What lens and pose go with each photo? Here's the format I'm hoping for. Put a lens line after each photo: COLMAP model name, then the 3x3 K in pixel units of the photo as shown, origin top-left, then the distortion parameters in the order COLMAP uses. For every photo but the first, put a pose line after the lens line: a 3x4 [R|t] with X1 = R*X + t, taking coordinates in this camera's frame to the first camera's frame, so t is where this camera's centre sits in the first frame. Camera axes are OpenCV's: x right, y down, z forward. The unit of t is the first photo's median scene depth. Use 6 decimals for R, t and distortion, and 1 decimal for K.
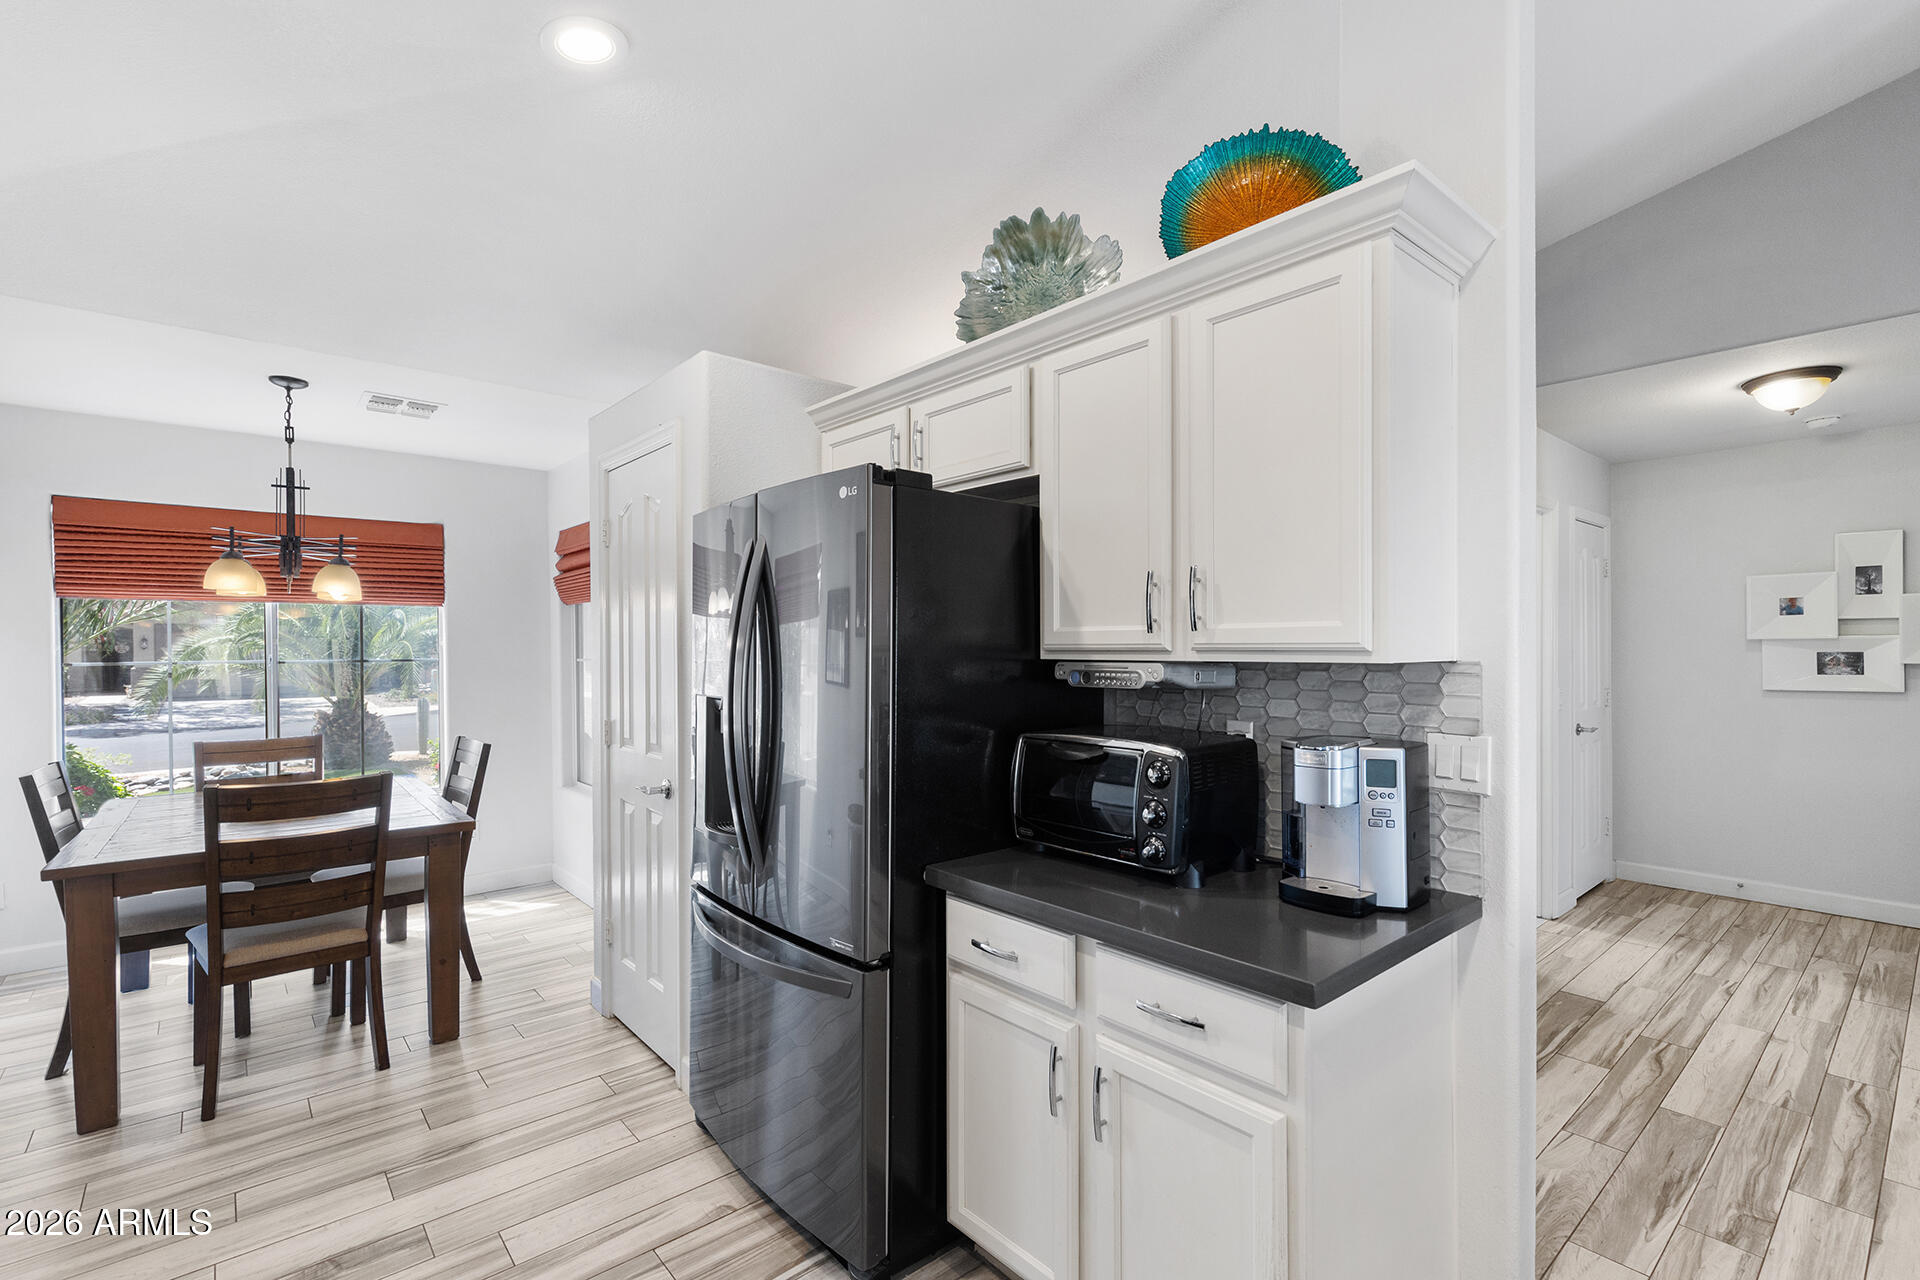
lens RADIAL K [[860.9, 0, 960.0], [0, 860.9, 654.1], [0, 0, 1]] dist [0.004272, 0.000798]
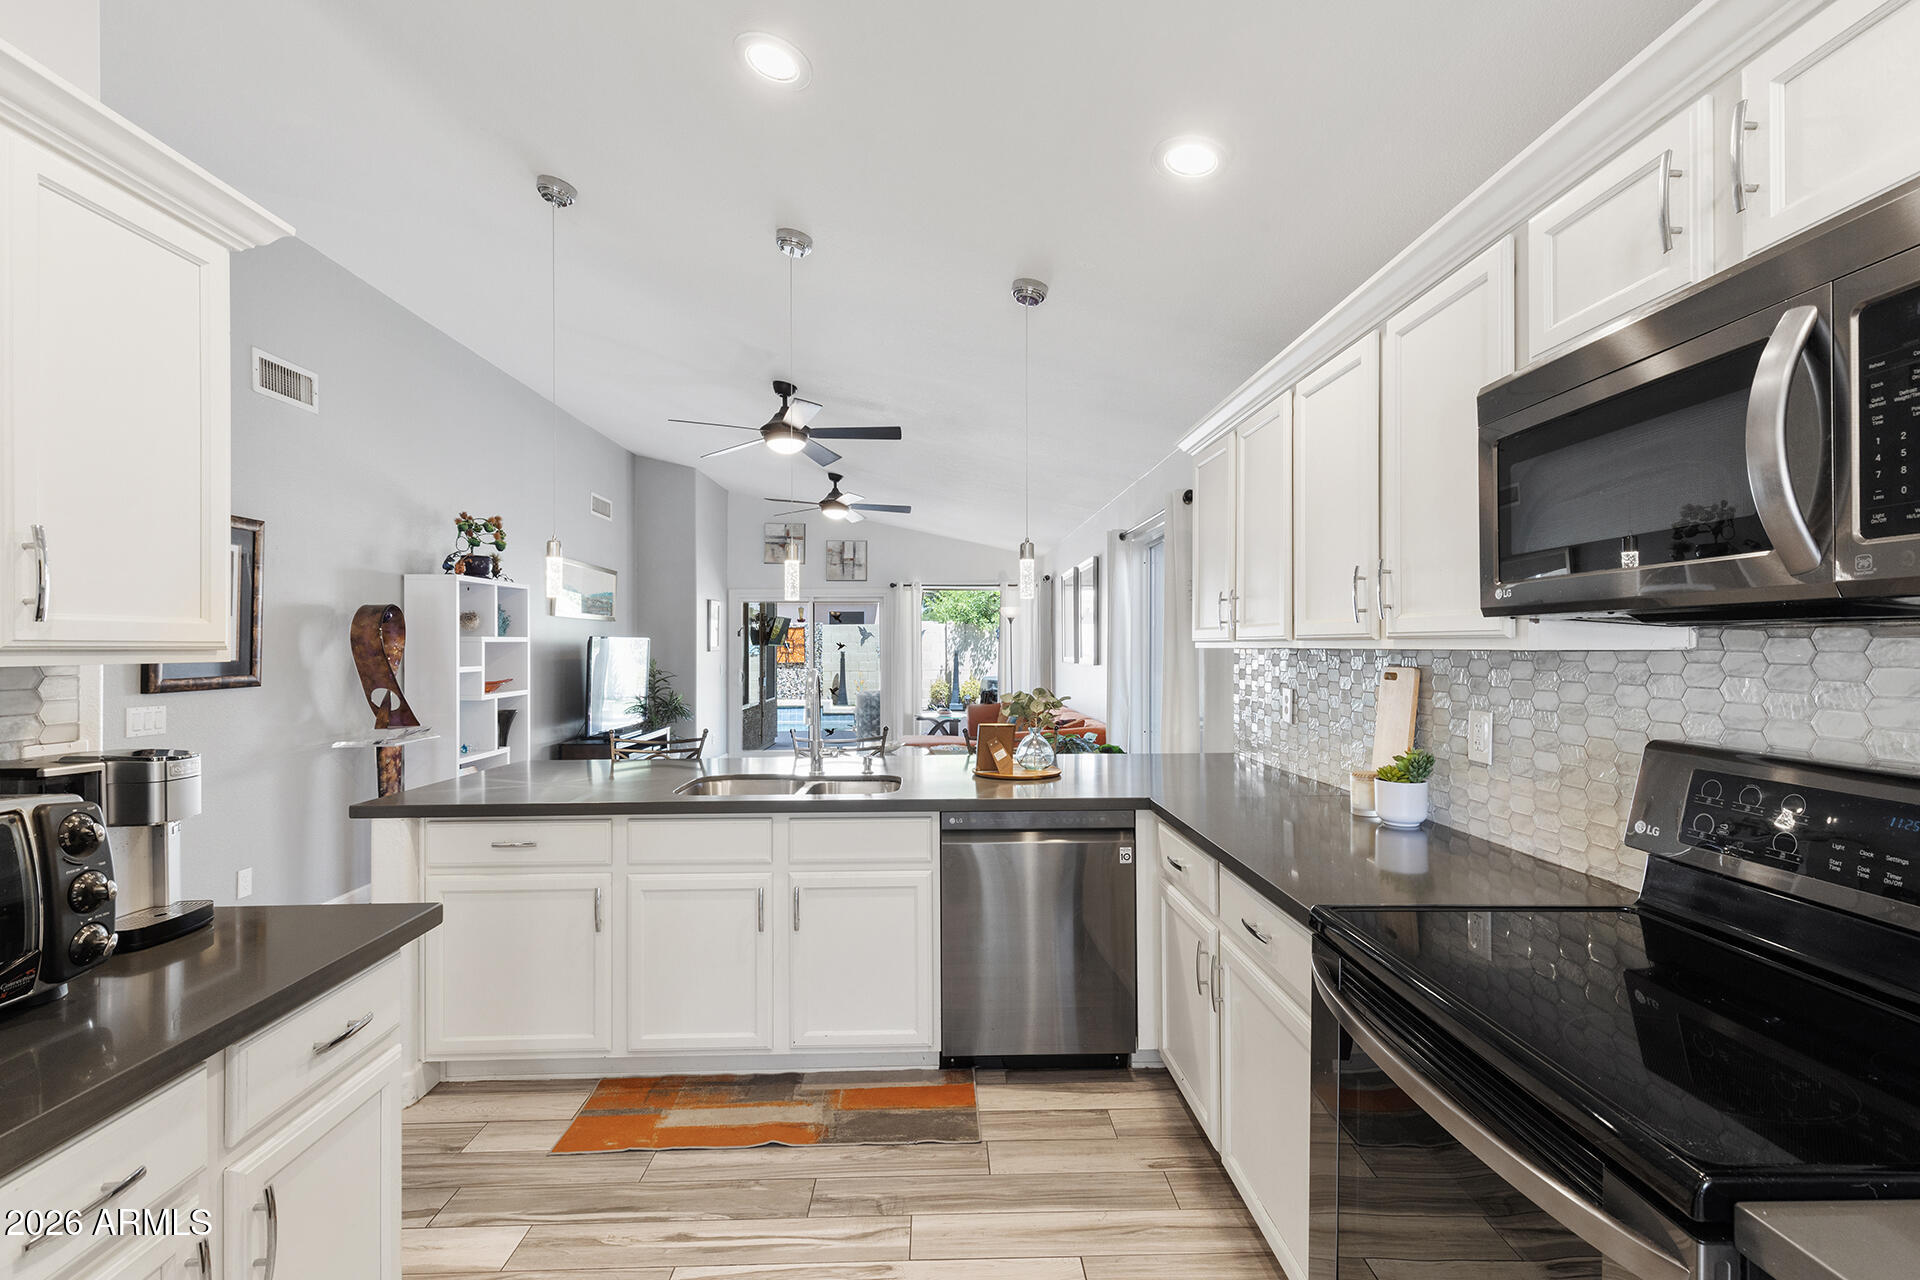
lens RADIAL K [[860.9, 0, 956.5], [0, 860.9, 641.9], [0, 0, 1]] dist [0.004272, 0.000798]
pose [[-0.775613, 0.011148, 0.631111, -0.337593], [0.014135, 0.999900, -0.000291, 0.000043], [-0.631051, 0.008695, -0.775693, 0.503946]]
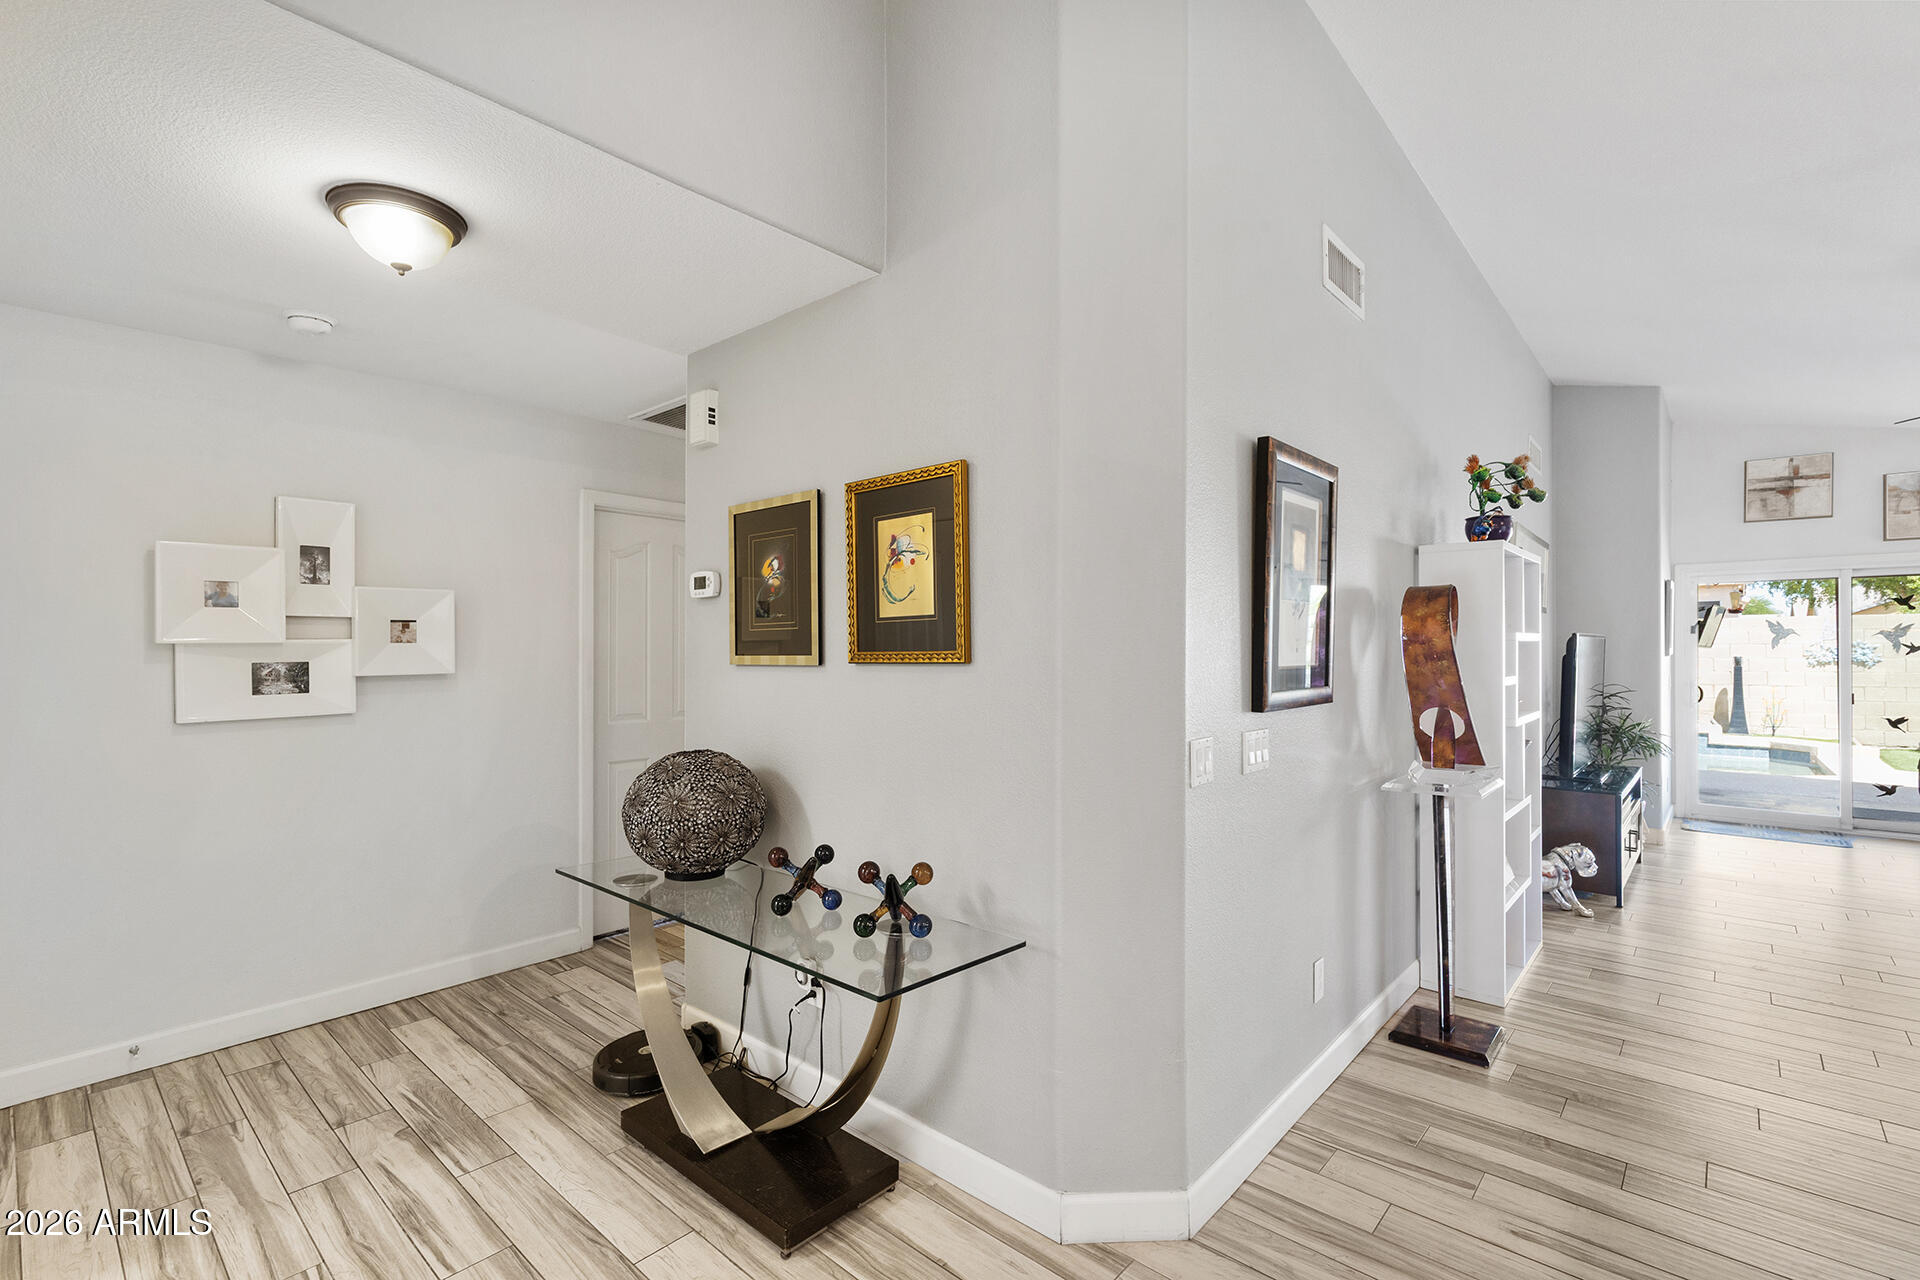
lens RADIAL K [[860.9, 0, 955.5], [0, 860.9, 644.6], [0, 0, 1]] dist [0.004272, 0.000798]
pose [[-0.128640, 0.010924, 0.991631, 0.283946], [0.011178, 0.999892, -0.009565, -0.004686], [-0.991628, 0.009854, -0.128749, 0.637647]]
